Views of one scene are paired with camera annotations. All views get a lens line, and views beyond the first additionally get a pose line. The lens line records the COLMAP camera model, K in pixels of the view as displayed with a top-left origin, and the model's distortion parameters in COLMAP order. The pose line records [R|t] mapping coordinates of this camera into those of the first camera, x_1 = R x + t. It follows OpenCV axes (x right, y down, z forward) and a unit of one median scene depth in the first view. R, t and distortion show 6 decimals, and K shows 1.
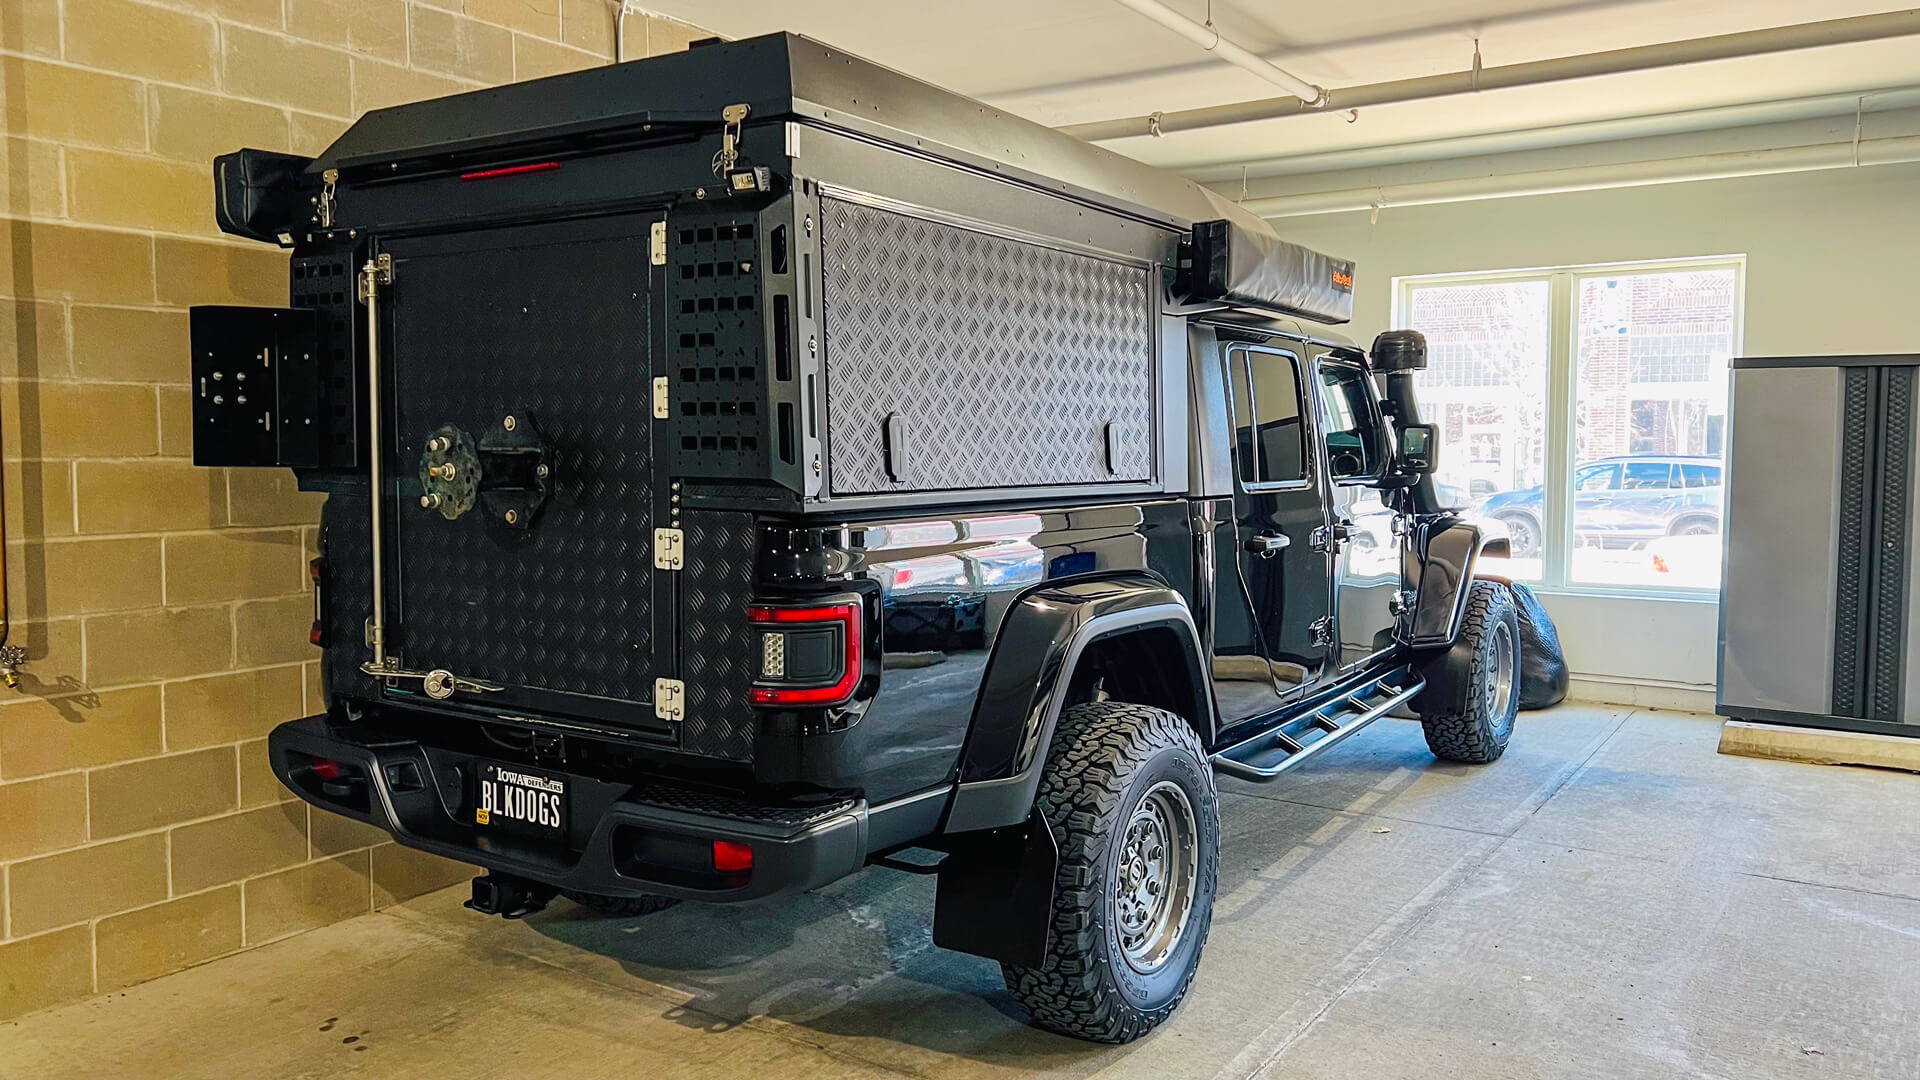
lens RADIAL K [[1478.3, 0, 960.0], [0, 1478.3, 540.0], [0, 0, 1]] dist [-0.002114, -0.001180]
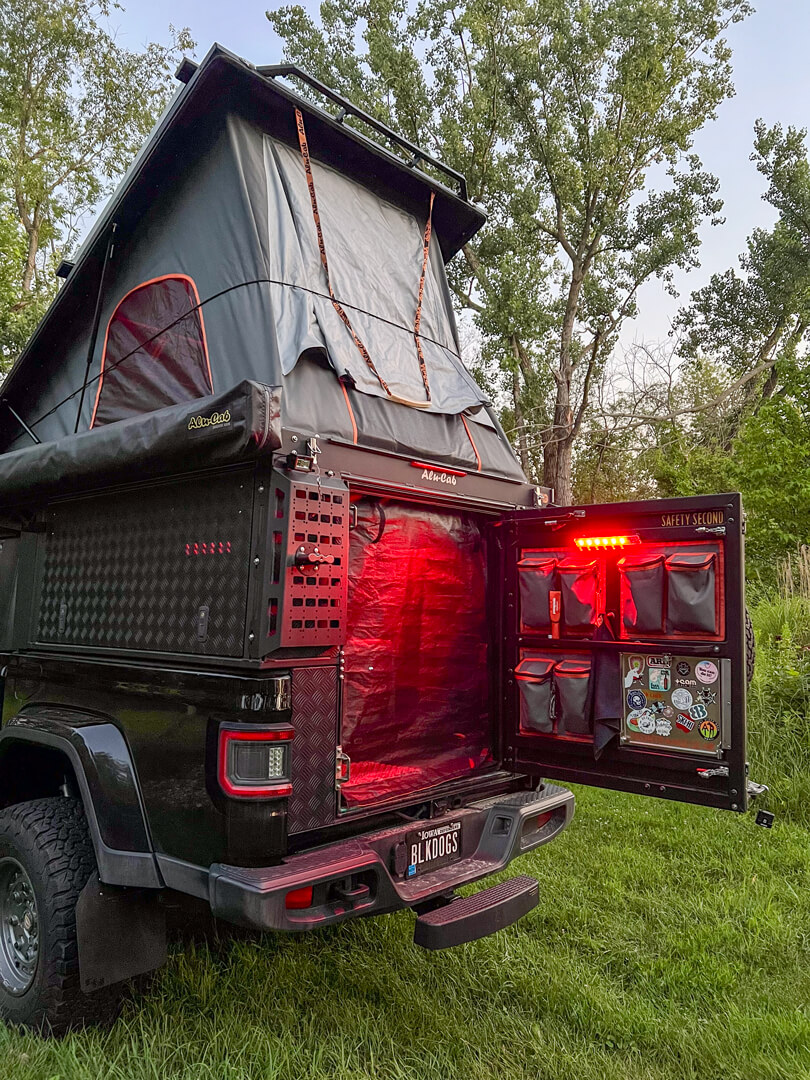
lens RADIAL K [[801.6, 0, 405.0], [0, 801.6, 540.0], [0, 0, 1]] dist [-0.006718, -0.002052]
pose [[0.161034, 0.086143, 0.983182, -1.215887], [0.062429, 0.993300, -0.097254, -0.075308], [-0.984973, 0.077040, 0.154577, 0.885479]]
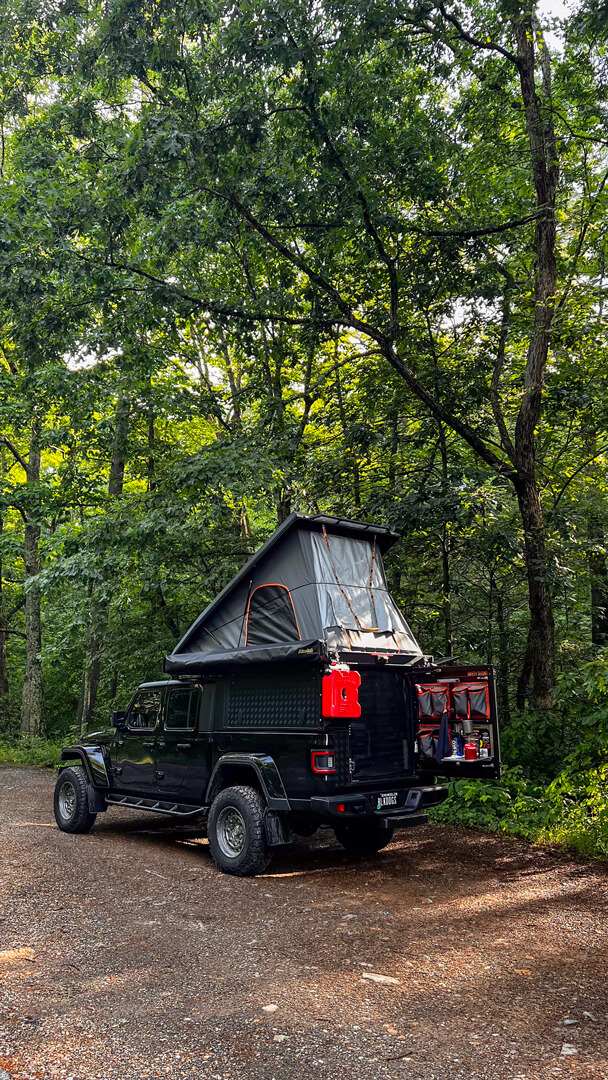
lens RADIAL K [[831.6, 0, 304.0], [0, 831.6, 540.0], [0, 0, 1]] dist [-0.002114, -0.001180]
pose [[0.243689, 0.205856, 0.947755, -2.865156], [0.089105, 0.968329, -0.233236, -0.016542], [-0.965752, 0.141286, 0.217628, 0.604403]]
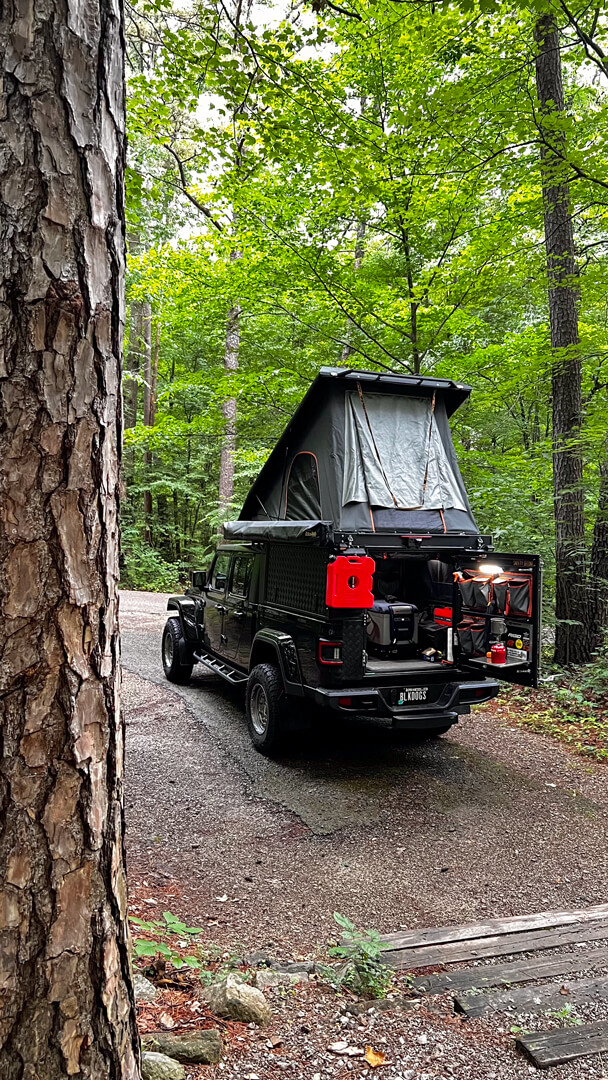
lens RADIAL K [[831.6, 0, 304.0], [0, 831.6, 540.0], [0, 0, 1]] dist [-0.002114, -0.001180]
pose [[0.577672, 0.000856, 0.816268, -2.302748], [0.042545, 0.998609, -0.031157, -0.181297], [-0.815159, 0.052726, 0.576832, -0.058368]]
